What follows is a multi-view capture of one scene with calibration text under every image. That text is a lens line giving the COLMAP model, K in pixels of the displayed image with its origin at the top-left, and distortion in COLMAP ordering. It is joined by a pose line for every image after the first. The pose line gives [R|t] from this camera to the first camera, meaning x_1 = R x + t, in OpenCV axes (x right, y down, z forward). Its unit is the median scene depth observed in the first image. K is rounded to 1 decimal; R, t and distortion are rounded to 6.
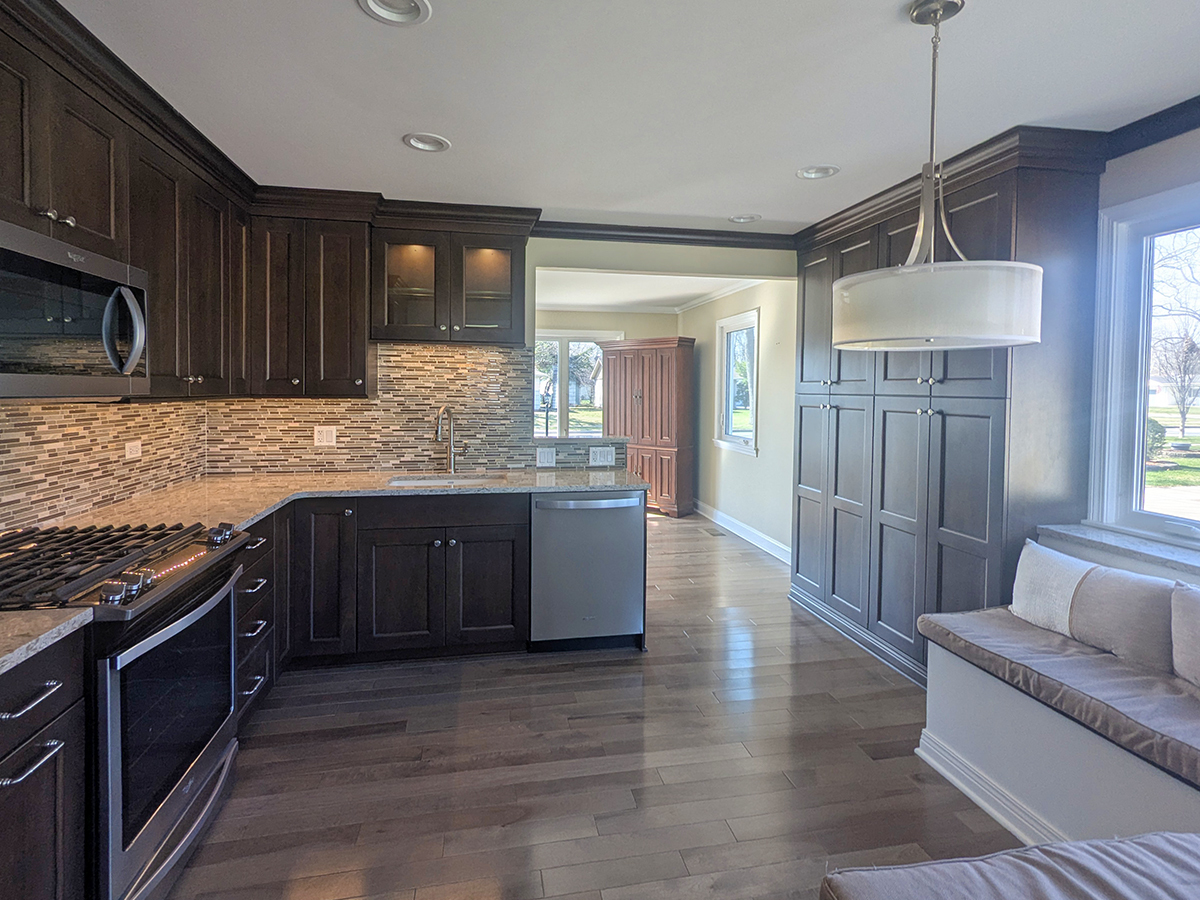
lens RADIAL K [[606.4, 0, 598.4], [0, 606.4, 406.8], [0, 0, 1]] dist [0.000138, 0.001420]
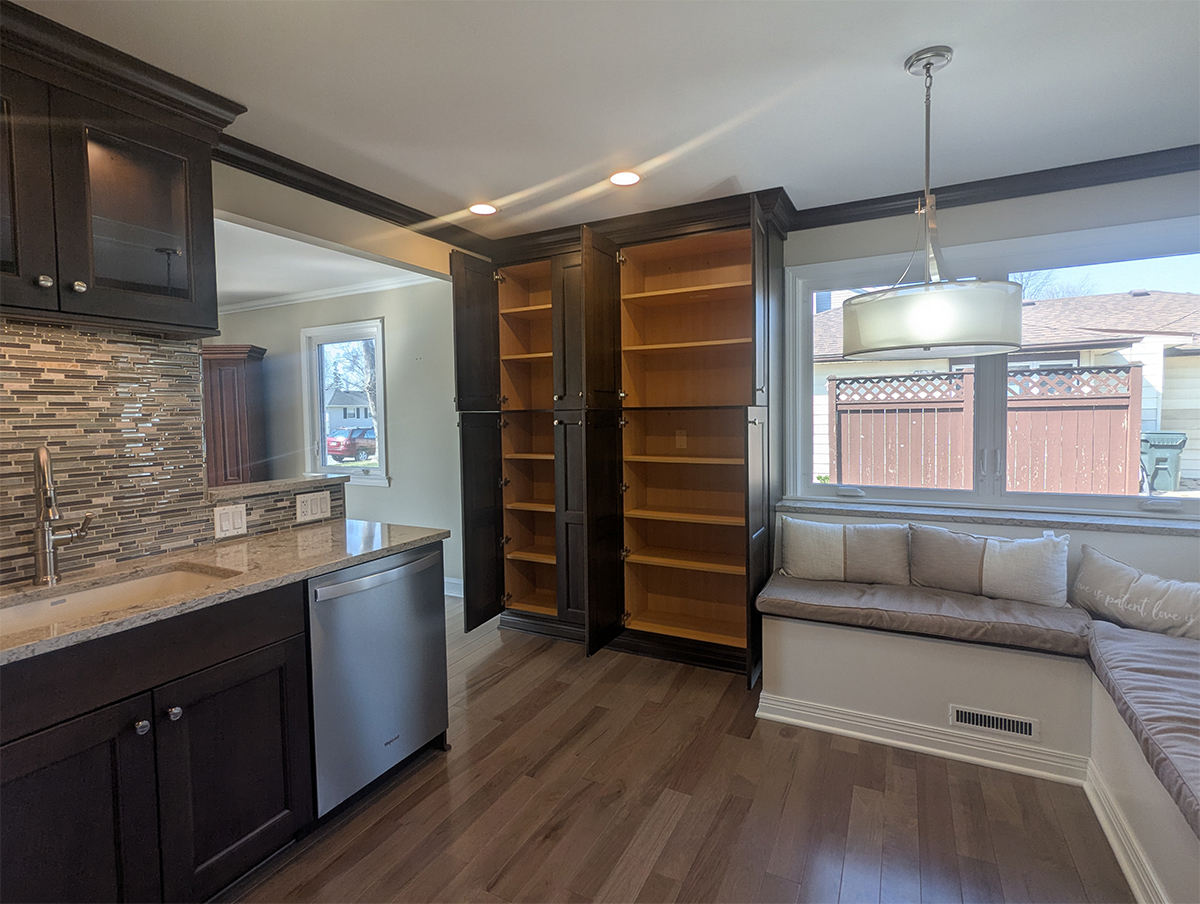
lens RADIAL K [[583.1, 0, 597.0], [0, 583.1, 436.0], [0, 0, 1]] dist [-0.001083, -0.000585]
pose [[0.621022, -0.051175, 0.782121, -0.327290], [0.046097, 0.998524, 0.028733, -0.002744], [-0.782436, 0.018210, 0.622464, 0.356152]]
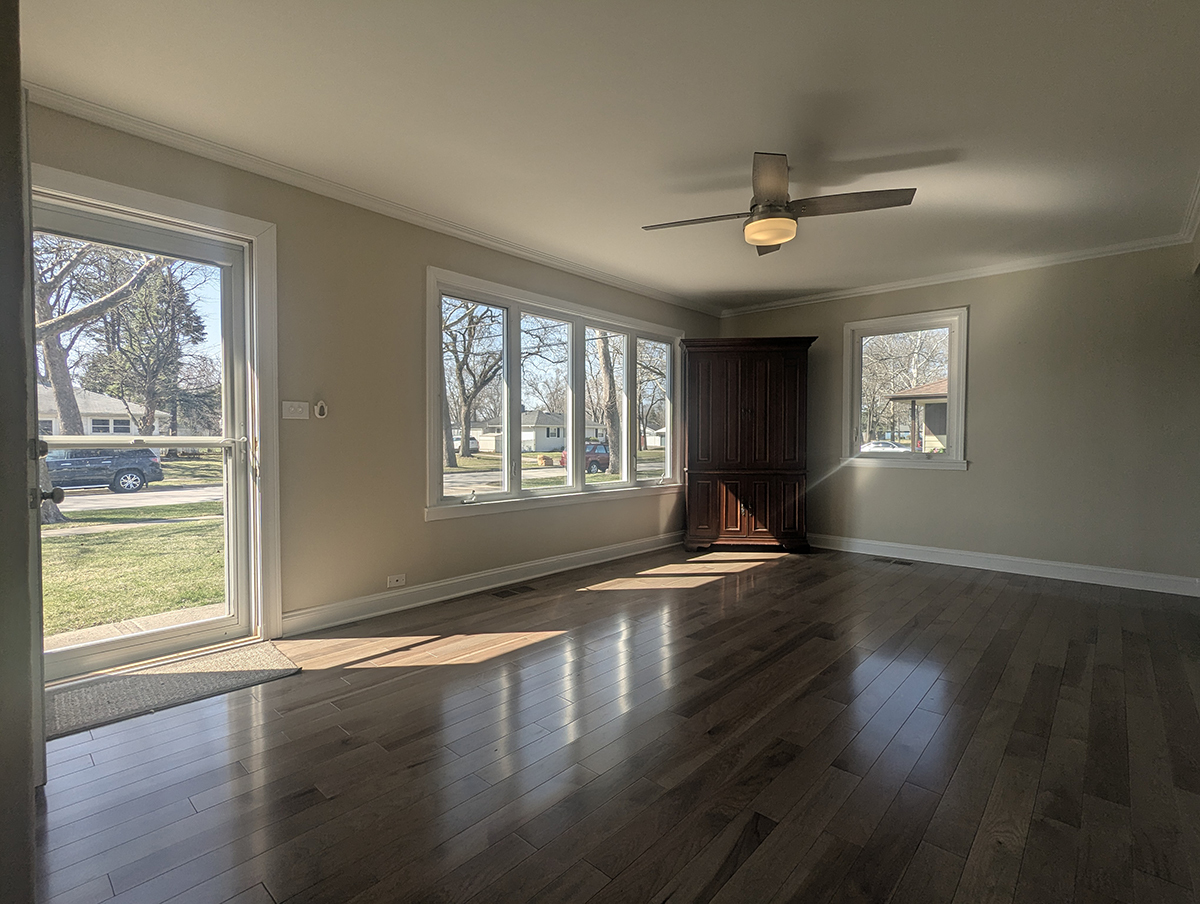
lens RADIAL K [[569.2, 0, 600.0], [0, 569.2, 452.0], [0, 0, 1]] dist [-0.000525, -0.000154]
pose [[0.798691, -0.020774, 0.601383, -1.073275], [0.022998, 0.999728, 0.003991, 0.063053], [-0.601302, 0.010643, 0.798951, 0.999169]]
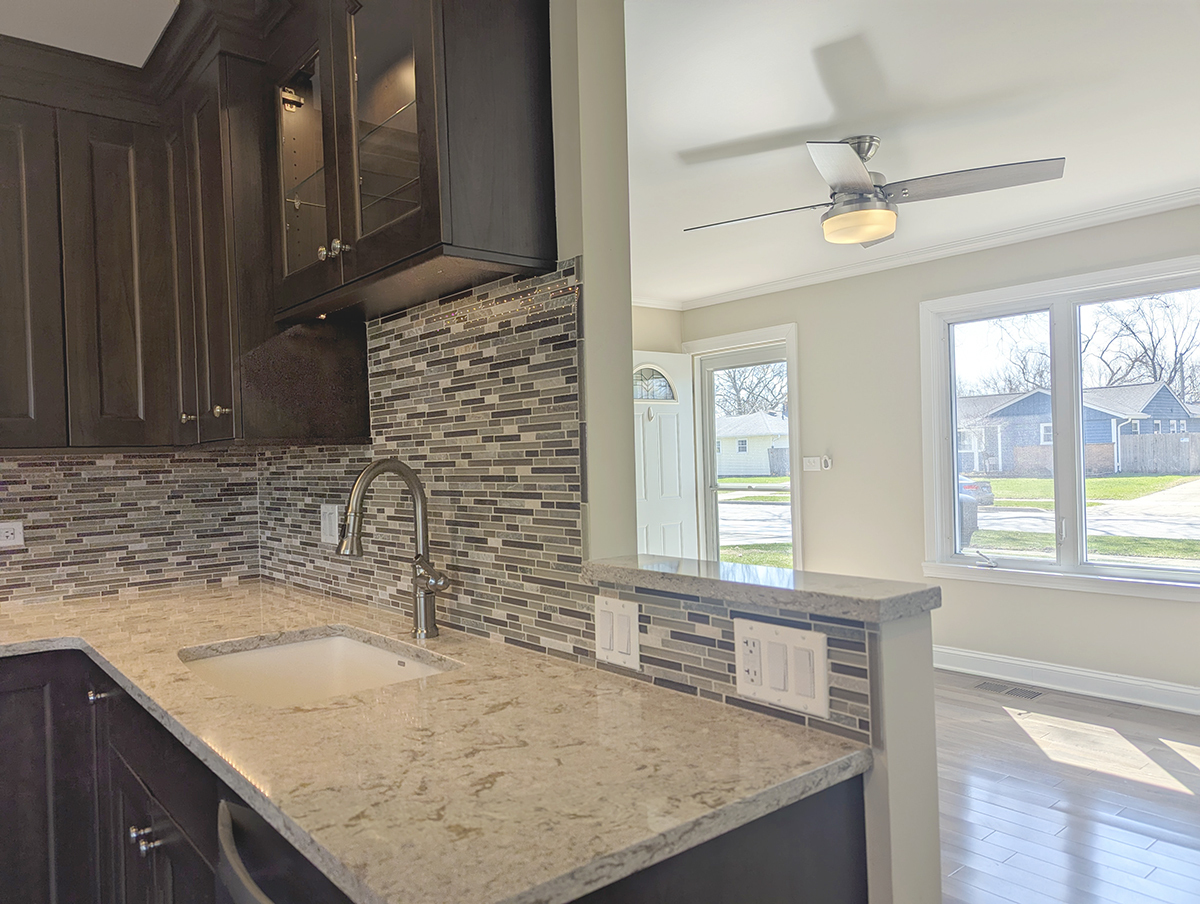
lens RADIAL K [[846.0, 0, 590.1], [0, 846.0, 456.6], [0, 0, 1]] dist [0.066257, -0.059252]
pose [[0.473920, -0.023674, -0.880250, 0.273520], [0.010086, 0.999719, -0.021457, 0.009223], [0.880510, 0.001291, 0.474026, 0.834949]]
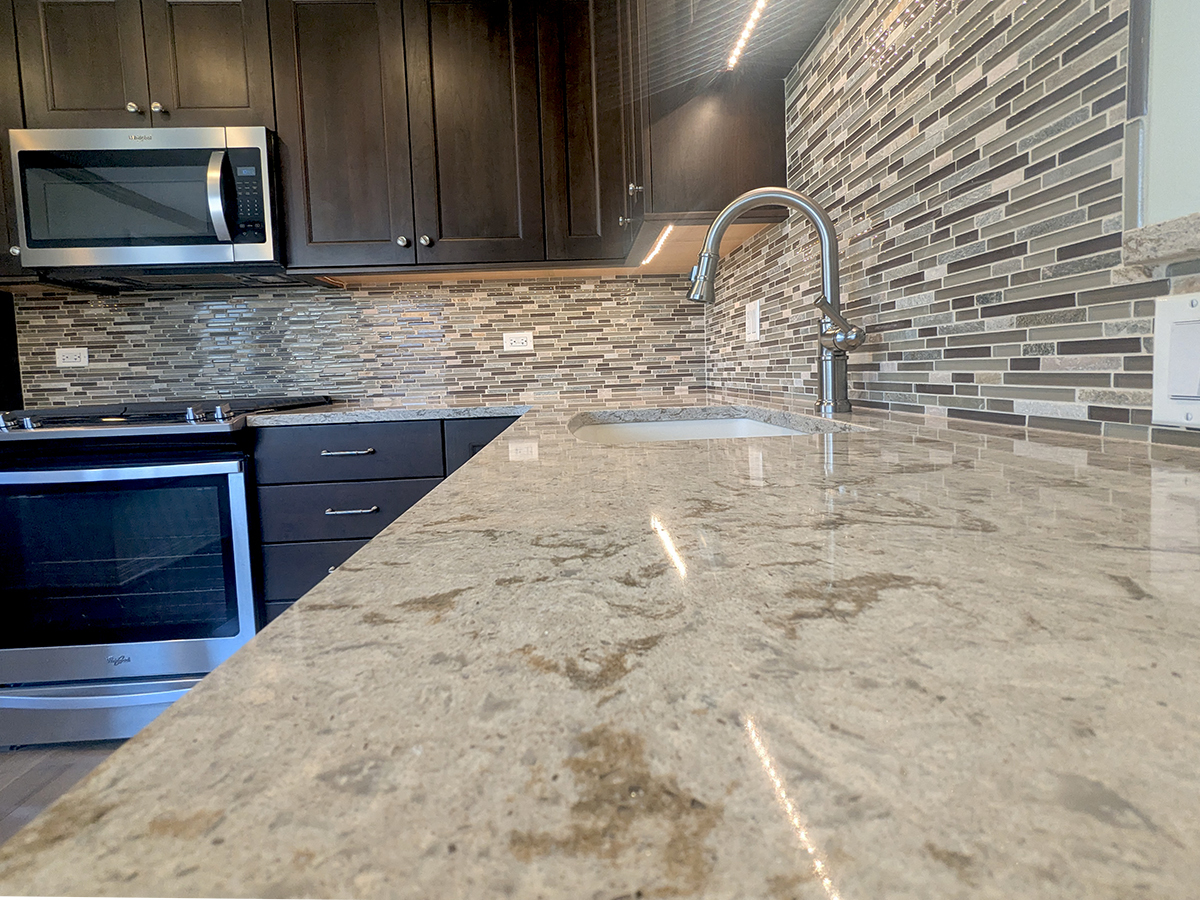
lens RADIAL K [[606.4, 0, 598.4], [0, 606.4, 406.8], [0, 0, 1]] dist [0.000138, 0.001420]
pose [[-0.143963, 0.053719, -0.988124, 0.066879], [0.007516, 0.998556, 0.053191, 0.088973], [0.989555, 0.000231, -0.144159, 0.924235]]
